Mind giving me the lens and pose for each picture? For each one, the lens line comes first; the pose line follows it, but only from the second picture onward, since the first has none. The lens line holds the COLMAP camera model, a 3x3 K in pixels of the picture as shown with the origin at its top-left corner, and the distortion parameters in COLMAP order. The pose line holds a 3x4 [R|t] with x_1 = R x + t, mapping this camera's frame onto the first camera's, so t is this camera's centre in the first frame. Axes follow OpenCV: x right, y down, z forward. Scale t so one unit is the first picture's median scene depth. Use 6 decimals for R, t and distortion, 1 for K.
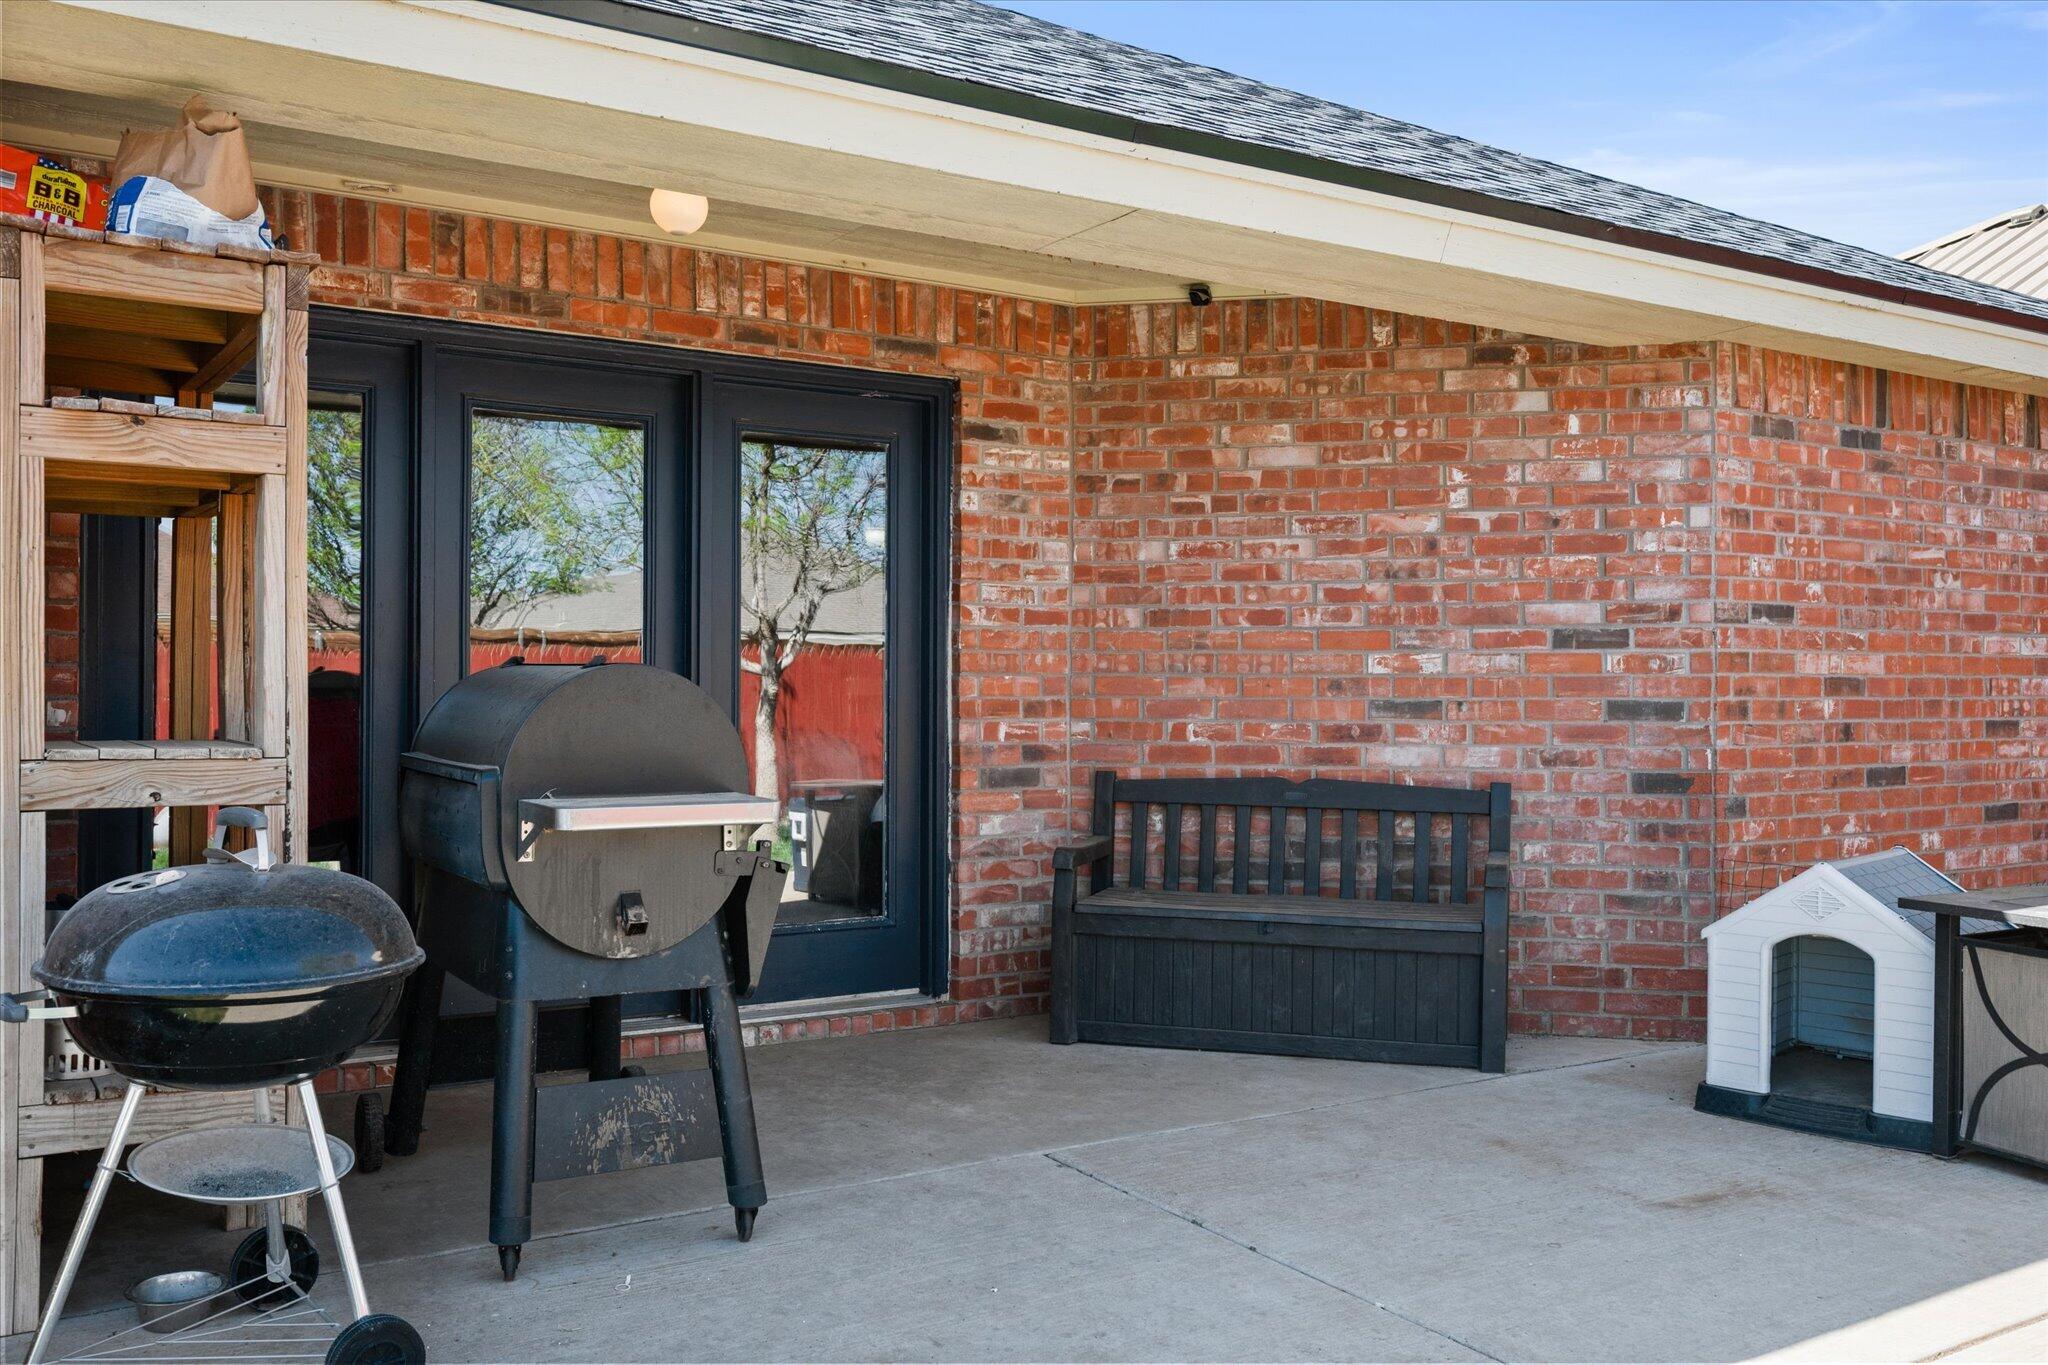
lens RADIAL K [[1845.6, 0, 1024.1], [0, 1845.6, 681.1], [0, 0, 1]] dist [-0.001852, -0.001162]
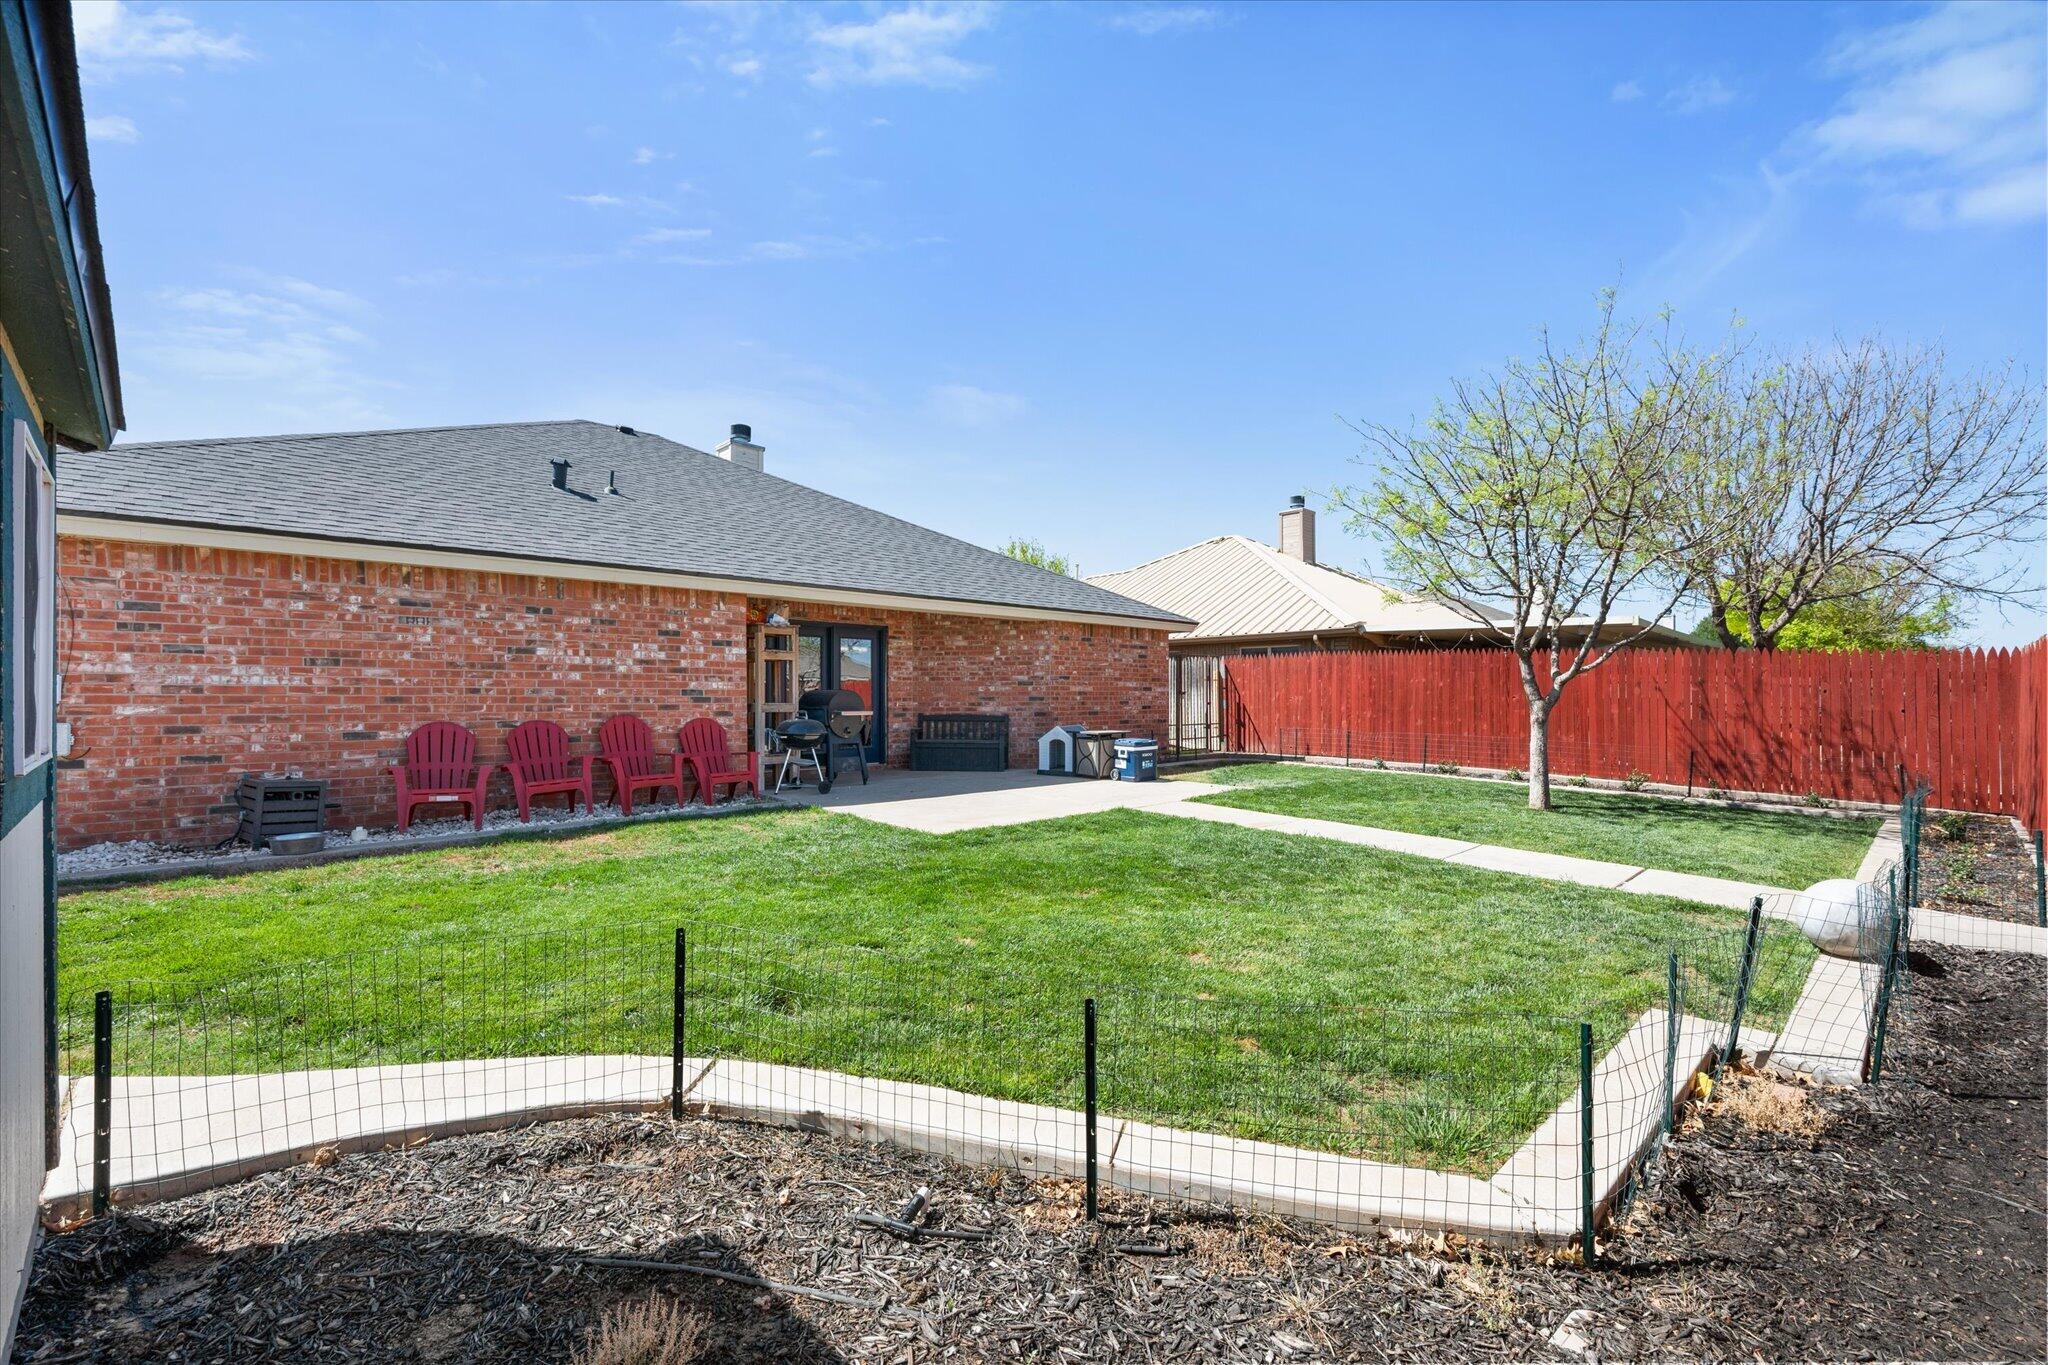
lens RADIAL K [[882.0, 0, 1025.7], [0, 882.0, 689.1], [0, 0, 1]] dist [-0.000085, 0.000000]
pose [[0.984060, -0.004608, 0.177779, -0.087793], [0.006047, 0.999953, -0.007552, 0.008125], [-0.177735, 0.008507, 0.984042, -1.171288]]
